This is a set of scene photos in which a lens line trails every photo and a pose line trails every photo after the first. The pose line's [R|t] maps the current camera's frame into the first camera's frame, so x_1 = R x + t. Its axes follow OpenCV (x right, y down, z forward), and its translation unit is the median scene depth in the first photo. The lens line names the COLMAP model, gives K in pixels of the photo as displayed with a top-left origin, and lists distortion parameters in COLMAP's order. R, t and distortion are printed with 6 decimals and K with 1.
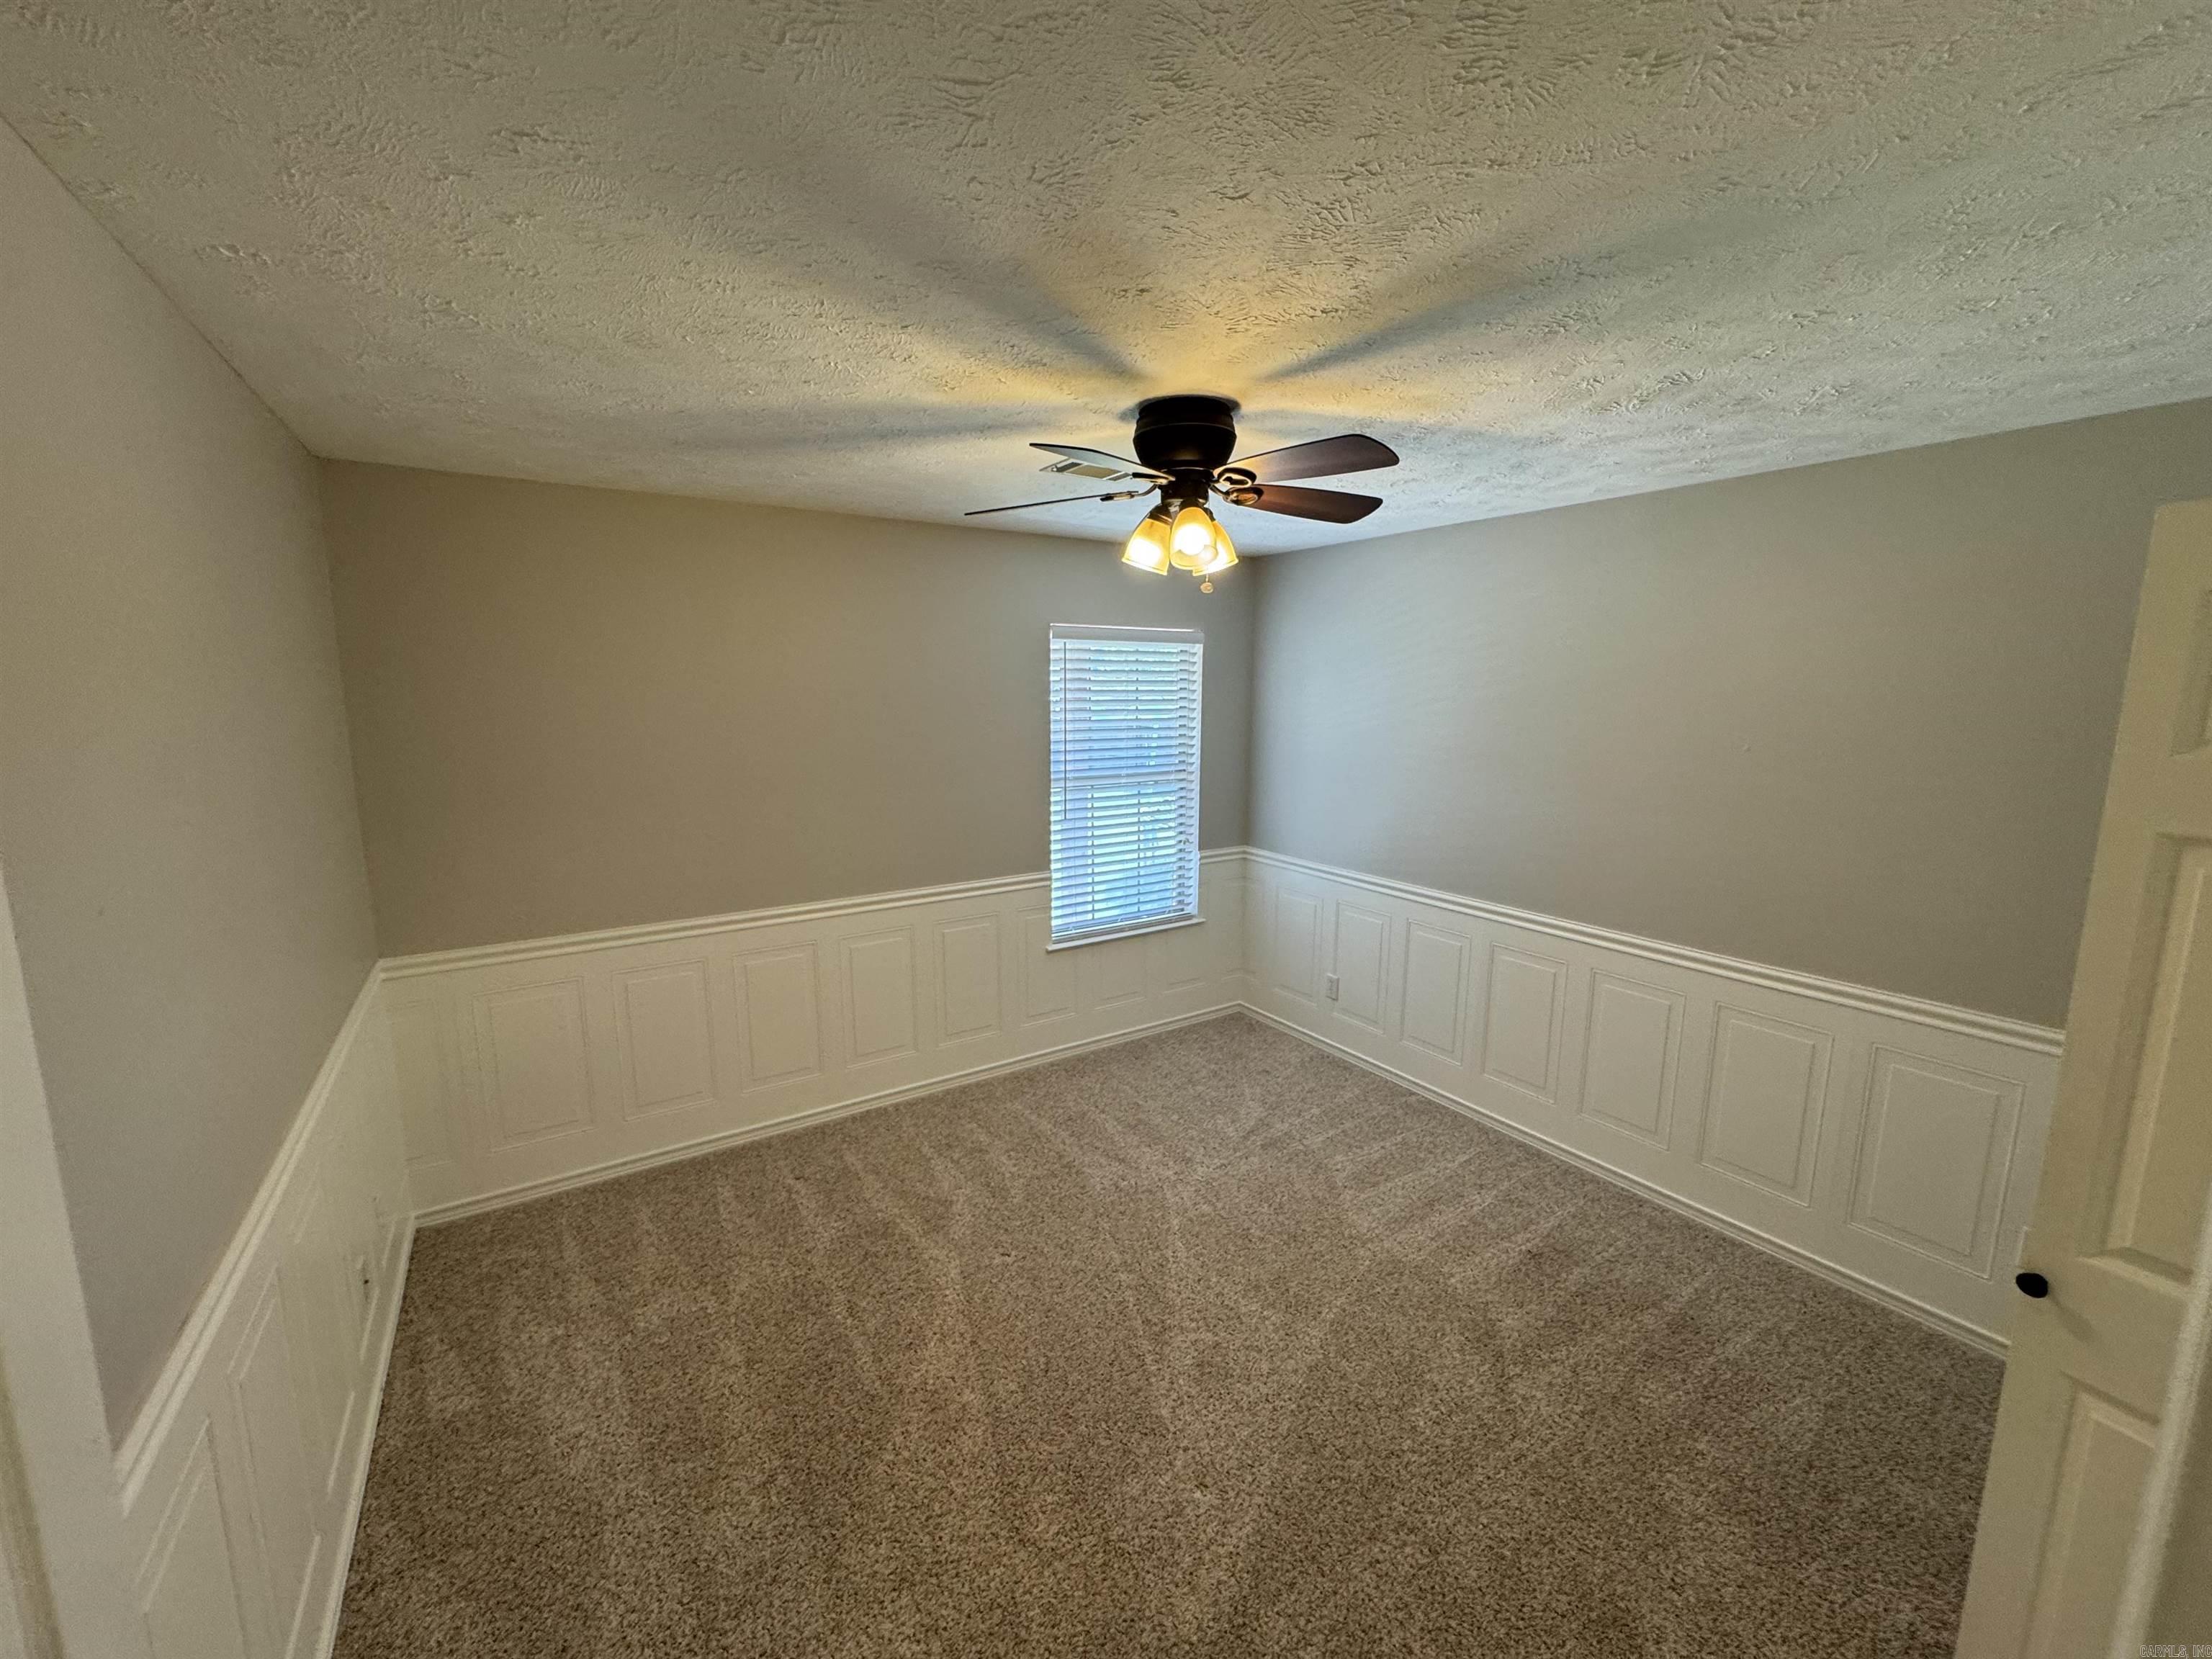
lens RADIAL K [[884.7, 0, 1107.3], [0, 884.7, 826.0], [0, 0, 1]] dist [-0.002138, -0.000101]
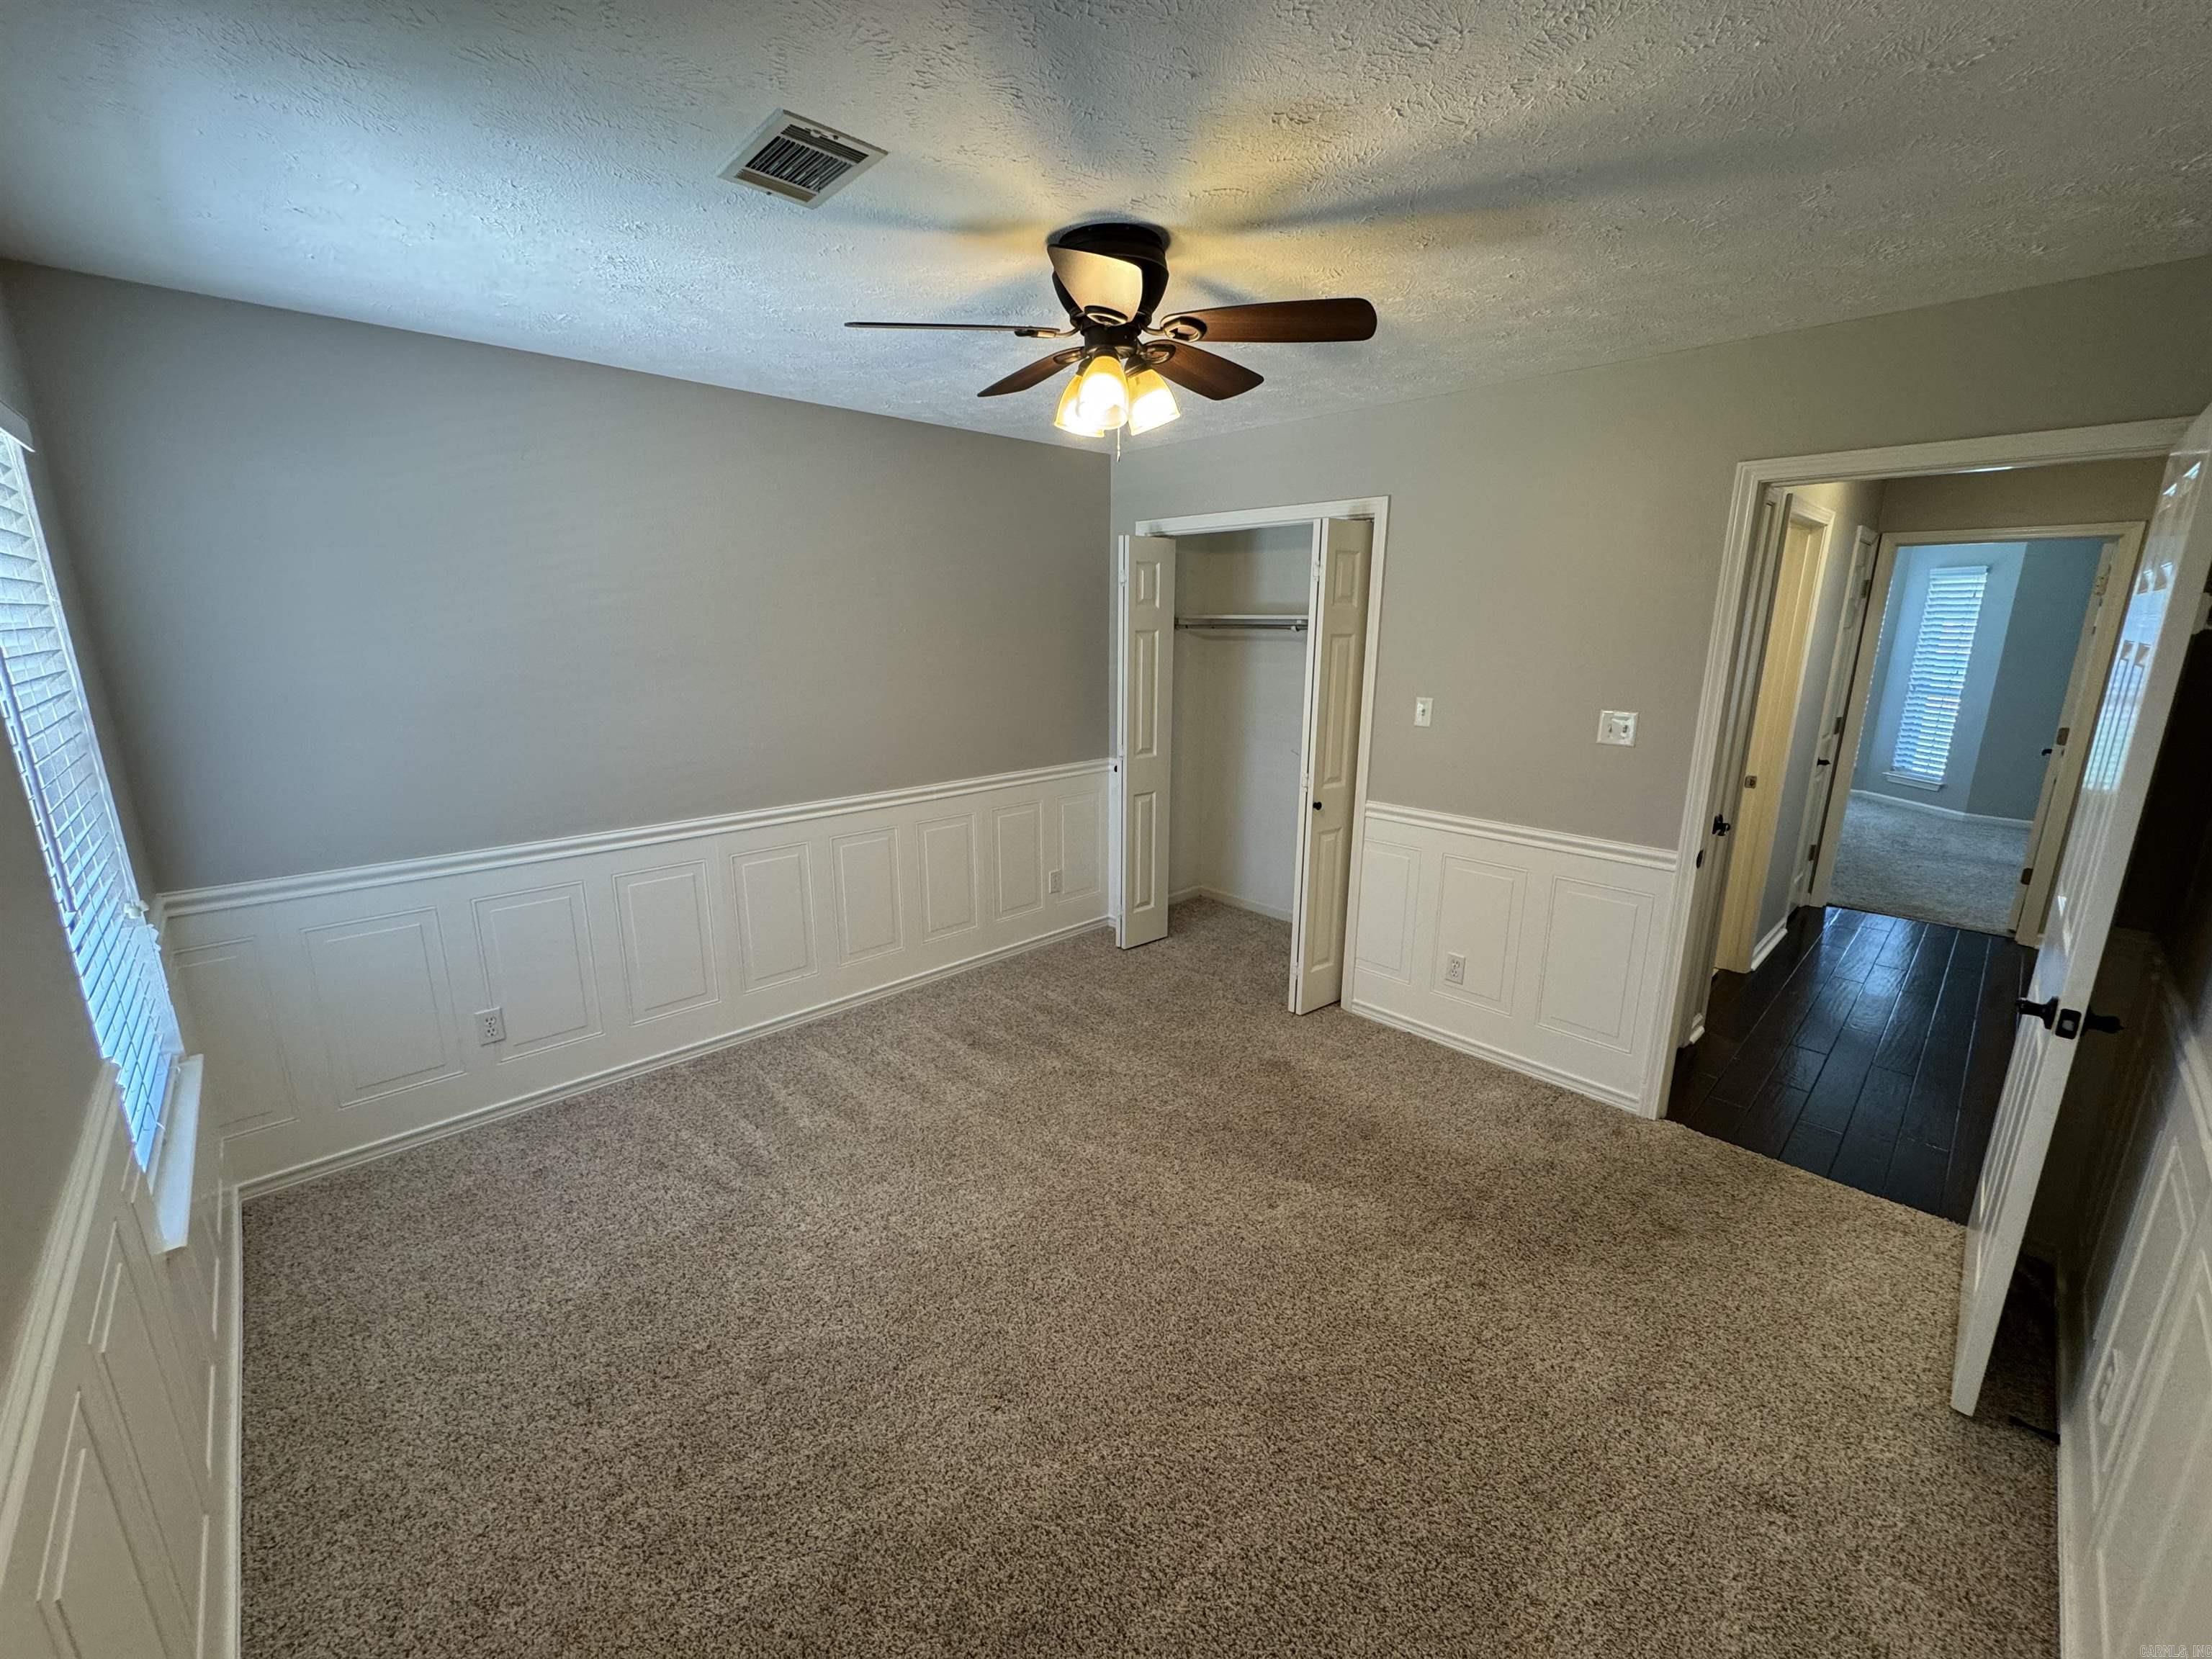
lens RADIAL K [[884.7, 0, 1107.3], [0, 884.7, 826.0], [0, 0, 1]] dist [-0.002138, -0.000101]
pose [[-0.179587, -0.234621, 0.955354, -0.657229], [0.149500, 0.953354, 0.262233, -0.105982], [-0.972316, 0.189919, -0.136134, 0.908466]]
